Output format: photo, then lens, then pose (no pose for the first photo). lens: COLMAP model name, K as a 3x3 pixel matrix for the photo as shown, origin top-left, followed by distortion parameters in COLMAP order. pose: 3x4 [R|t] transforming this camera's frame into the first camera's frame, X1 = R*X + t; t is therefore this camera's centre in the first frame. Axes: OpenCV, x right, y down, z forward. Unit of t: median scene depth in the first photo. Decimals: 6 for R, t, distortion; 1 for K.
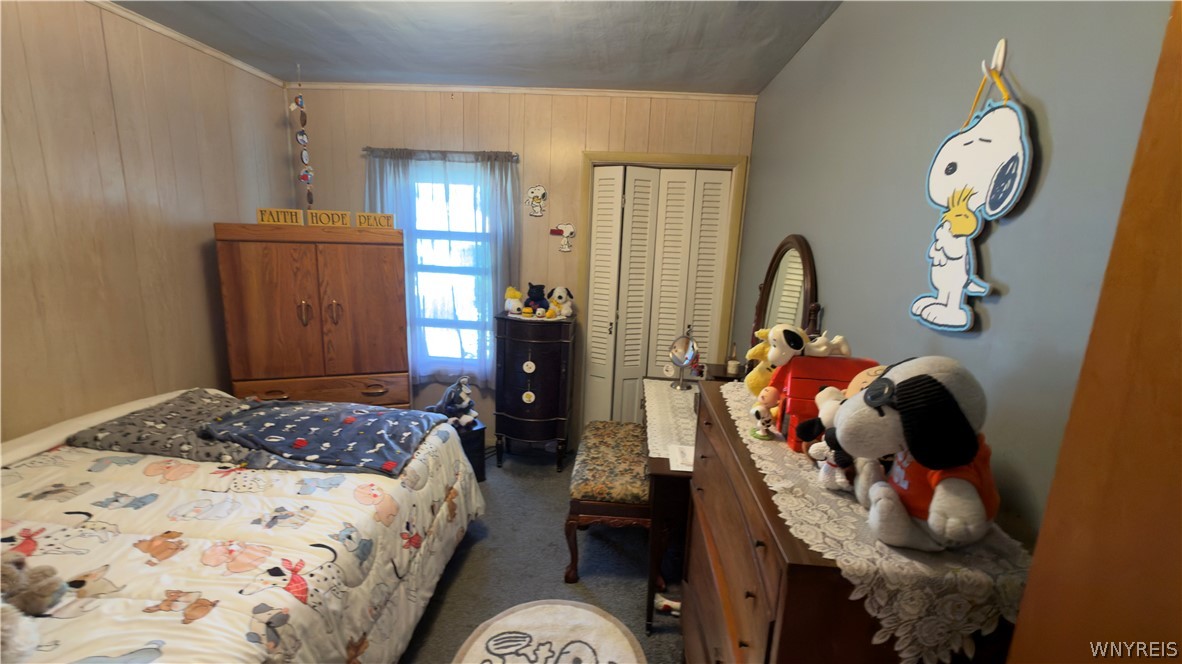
lens RADIAL K [[473.1, 0, 590.4], [0, 473.1, 332.7], [0, 0, 1]] dist [0.000650, -0.000117]
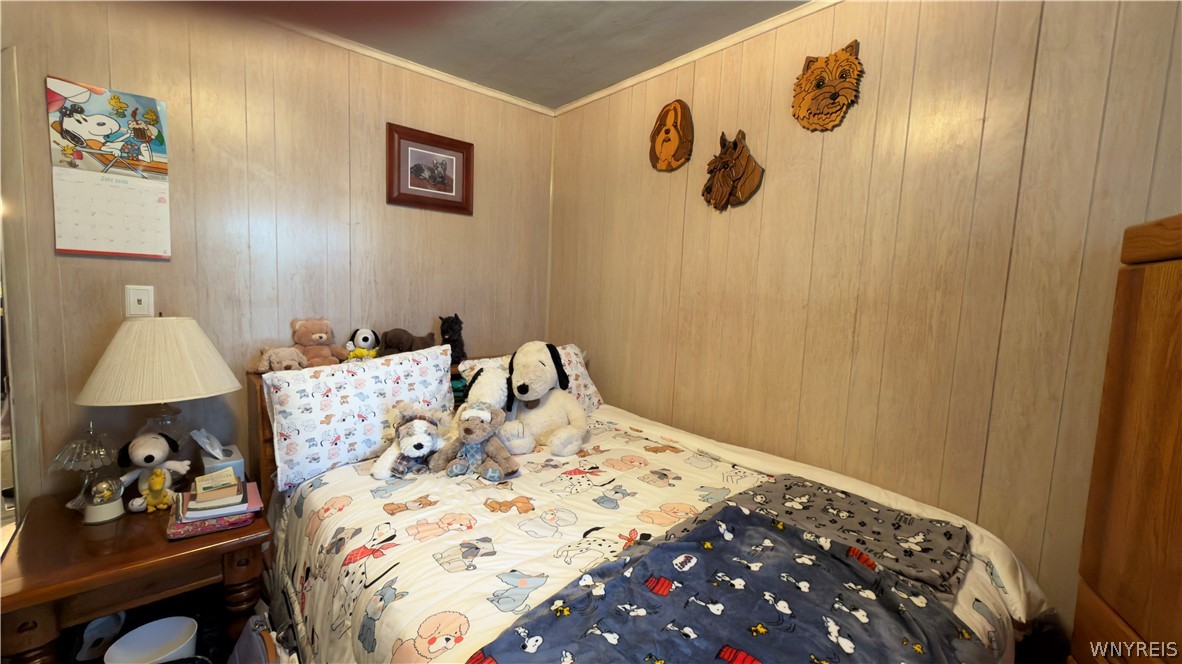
lens RADIAL K [[473.1, 0, 590.4], [0, 473.1, 332.7], [0, 0, 1]] dist [0.000650, -0.000117]
pose [[-0.688509, -0.004173, -0.725216, -0.136116], [-0.213559, 0.956811, 0.197244, -0.134954], [0.693071, 0.290681, -0.659664, 1.129852]]
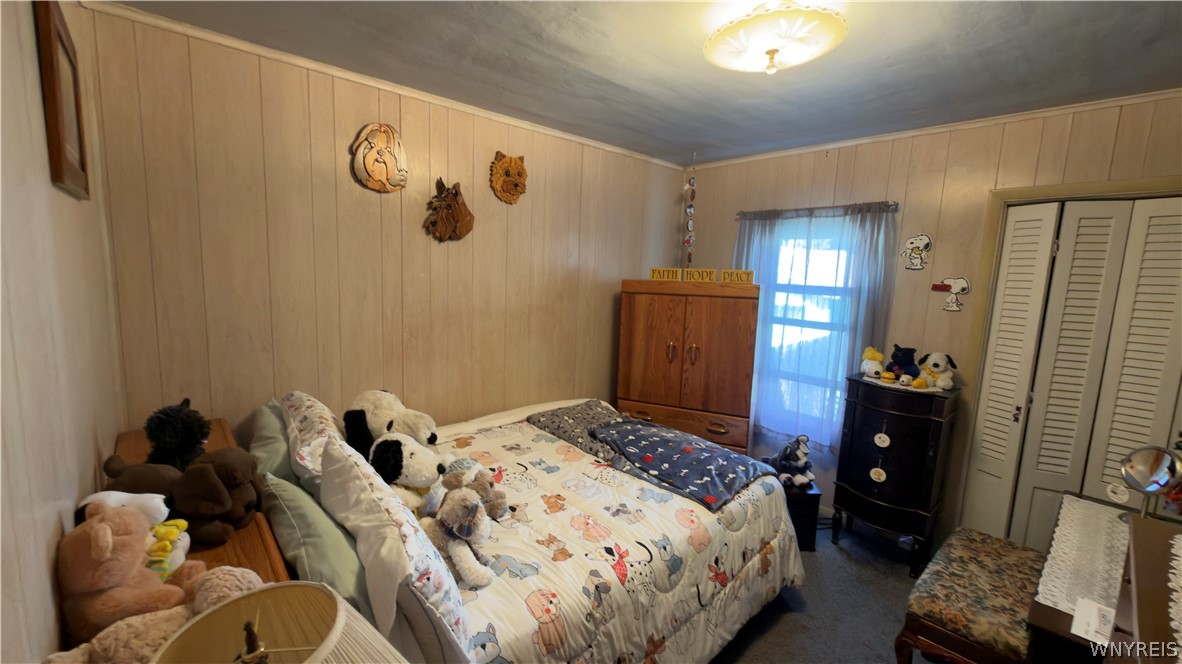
lens RADIAL K [[473.1, 0, 590.4], [0, 473.1, 332.7], [0, 0, 1]] dist [0.000650, -0.000117]
pose [[0.727543, 0.075247, -0.681923, 0.081756], [-0.142187, 0.988924, -0.042576, -0.013412], [0.671166, 0.127936, 0.730183, -0.033719]]
